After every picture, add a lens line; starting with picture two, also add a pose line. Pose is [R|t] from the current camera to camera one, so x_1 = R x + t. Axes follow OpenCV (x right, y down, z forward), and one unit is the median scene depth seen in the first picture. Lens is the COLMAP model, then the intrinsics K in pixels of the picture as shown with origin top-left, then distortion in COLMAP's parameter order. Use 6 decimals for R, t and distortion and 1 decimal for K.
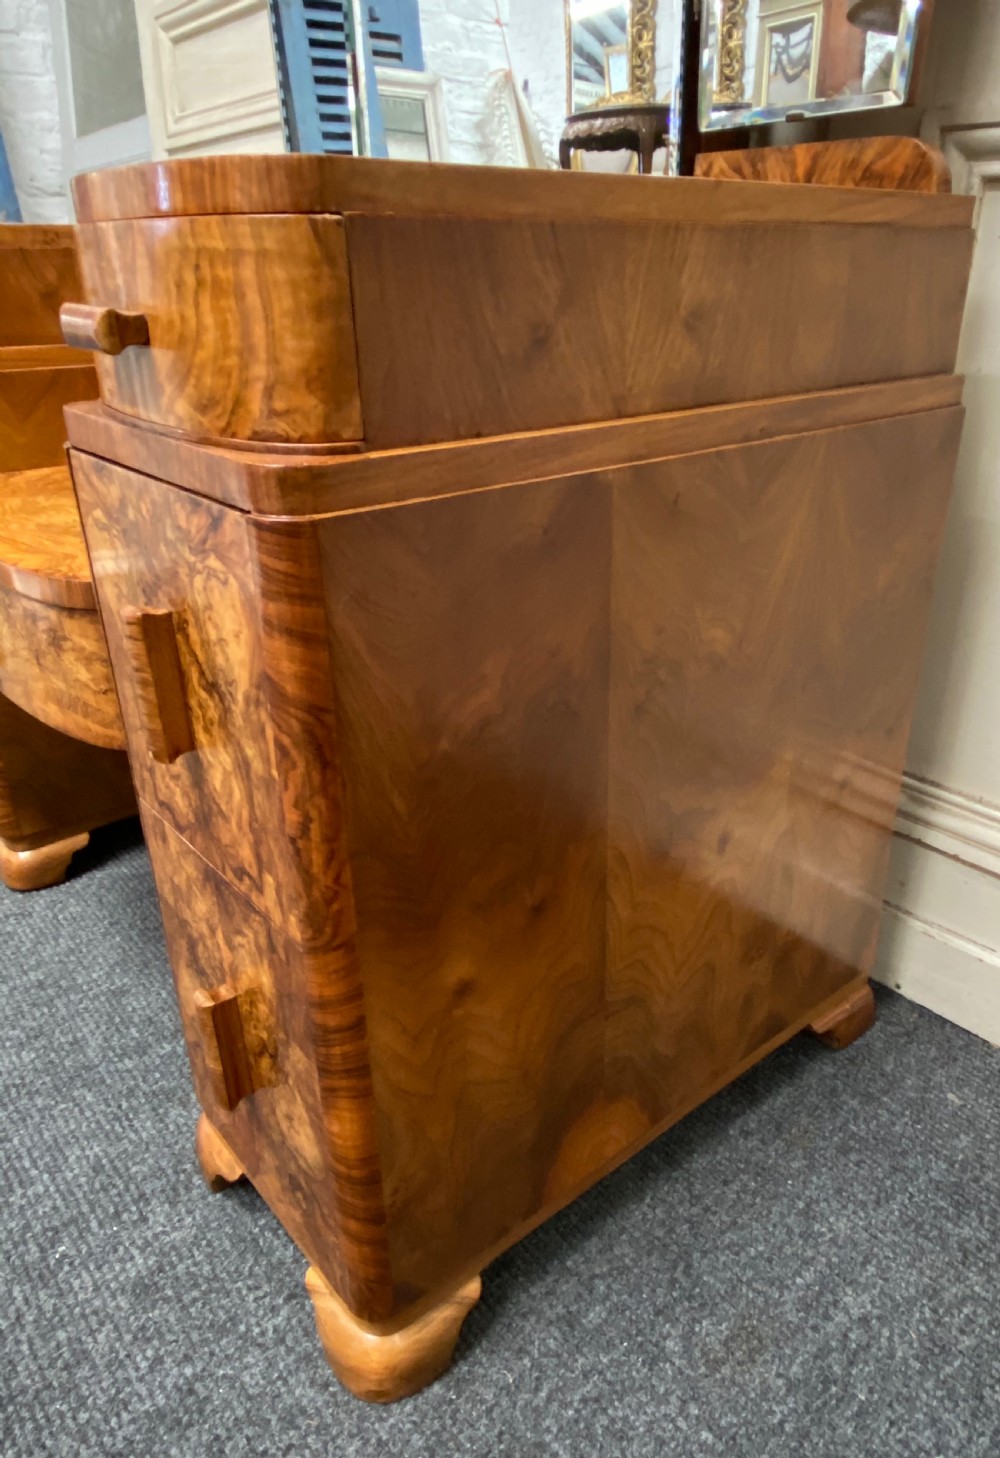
lens RADIAL K [[1013.1, 0, 543.1], [0, 1013.1, 734.5], [0, 0, 1]] dist [0.008401, -0.002933]
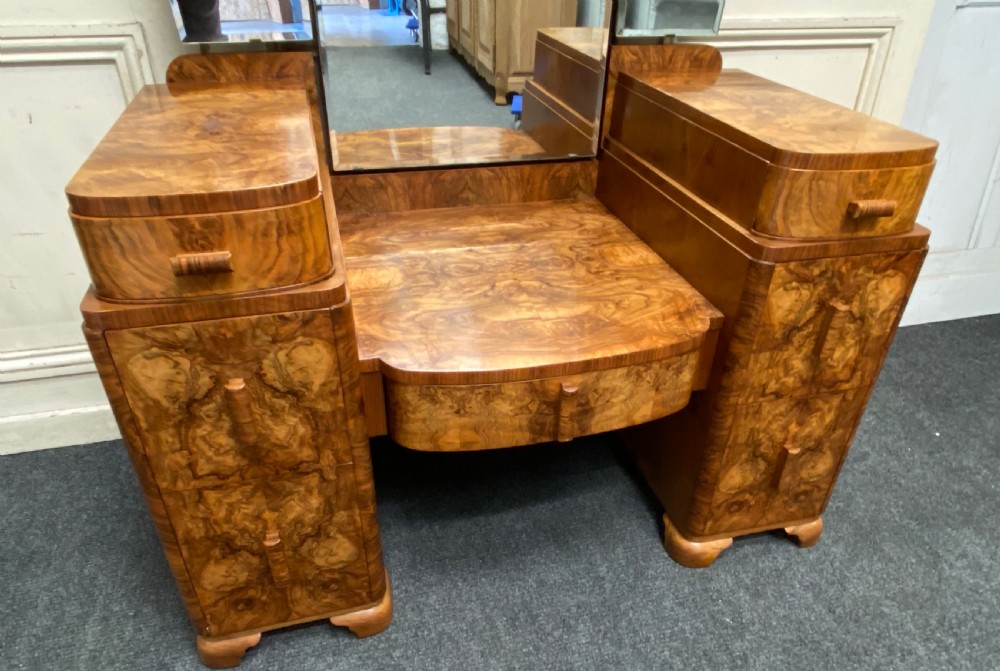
lens RADIAL K [[675.0, 0, 502.6], [0, 675.0, 370.8], [0, 0, 1]] dist [0.063290, -0.061019]
pose [[0.436251, -0.480434, 0.760834, -1.728843], [0.351572, 0.869332, 0.347360, -0.705611], [-0.828301, 0.115952, 0.548154, 0.613601]]
